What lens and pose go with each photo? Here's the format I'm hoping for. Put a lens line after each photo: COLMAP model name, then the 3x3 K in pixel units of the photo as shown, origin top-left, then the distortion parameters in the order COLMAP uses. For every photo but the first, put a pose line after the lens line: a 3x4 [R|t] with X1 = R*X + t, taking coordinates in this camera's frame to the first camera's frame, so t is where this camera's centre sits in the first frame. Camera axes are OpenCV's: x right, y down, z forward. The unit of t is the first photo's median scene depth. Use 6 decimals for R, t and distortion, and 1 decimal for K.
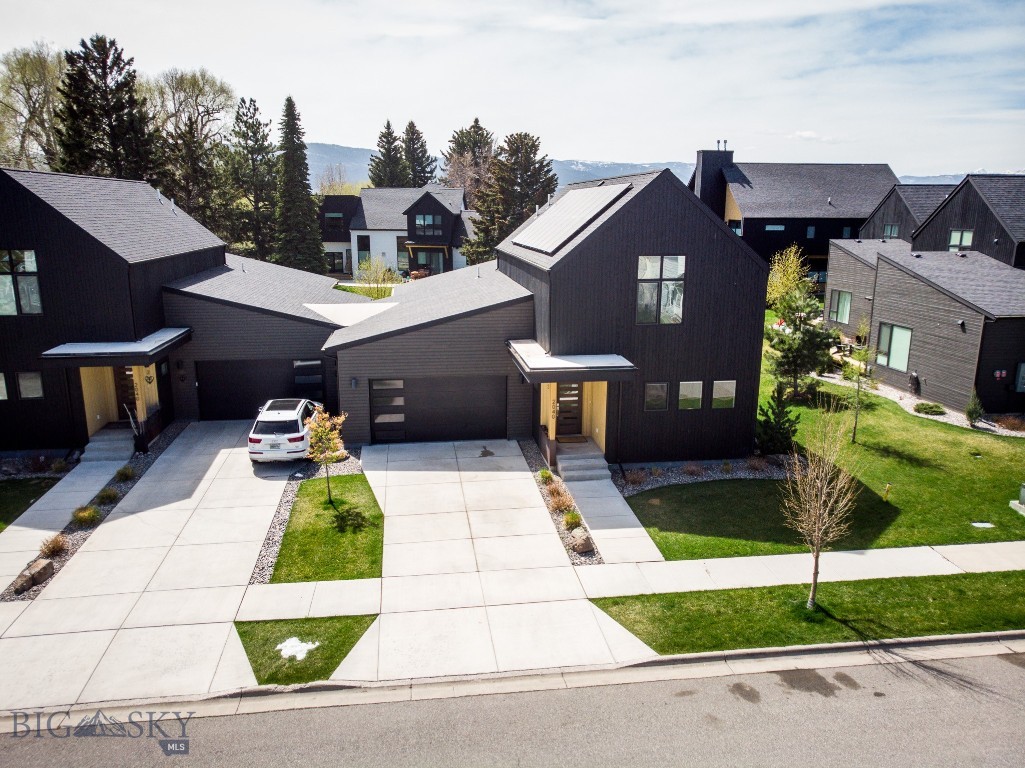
lens RADIAL K [[760.1, 0, 512.5], [0, 760.1, 384.0], [0, 0, 1]] dist [-0.033884, 0.053198]
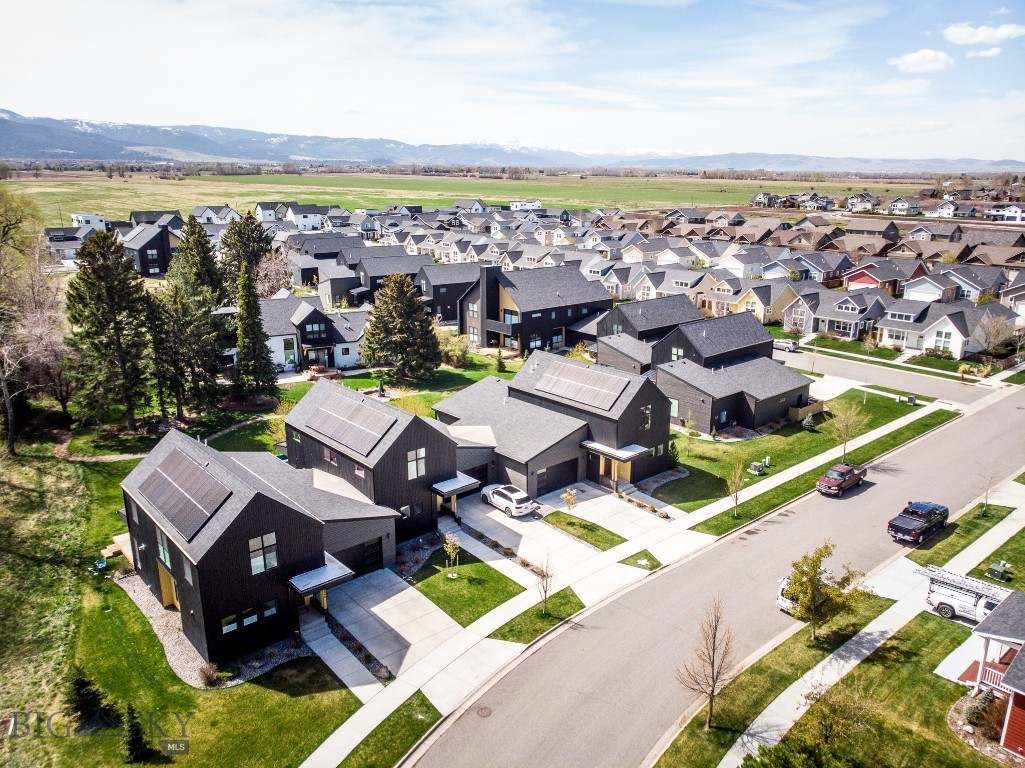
lens RADIAL K [[753.8, 0, 512.5], [0, 753.8, 384.0], [0, 0, 1]] dist [0.004444, -0.003806]
pose [[0.837807, -0.149739, 0.525031, -1.526431], [0.127062, 0.988726, 0.079228, -0.495562], [-0.530975, 0.000334, 0.847388, -0.987166]]
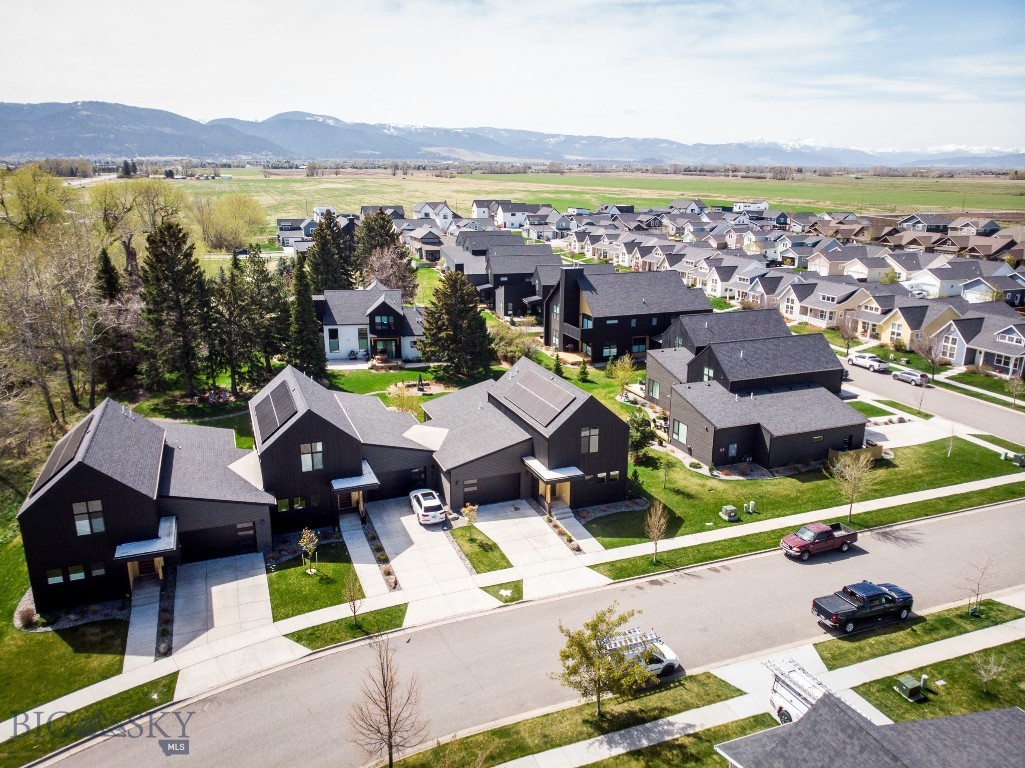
lens RADIAL K [[753.8, 0, 512.5], [0, 753.8, 384.0], [0, 0, 1]] dist [0.004444, -0.003806]
pose [[0.972231, -0.063038, 0.225373, -0.568930], [0.053031, 0.997331, 0.050188, -0.423902], [-0.227935, -0.036842, 0.972979, -1.277551]]
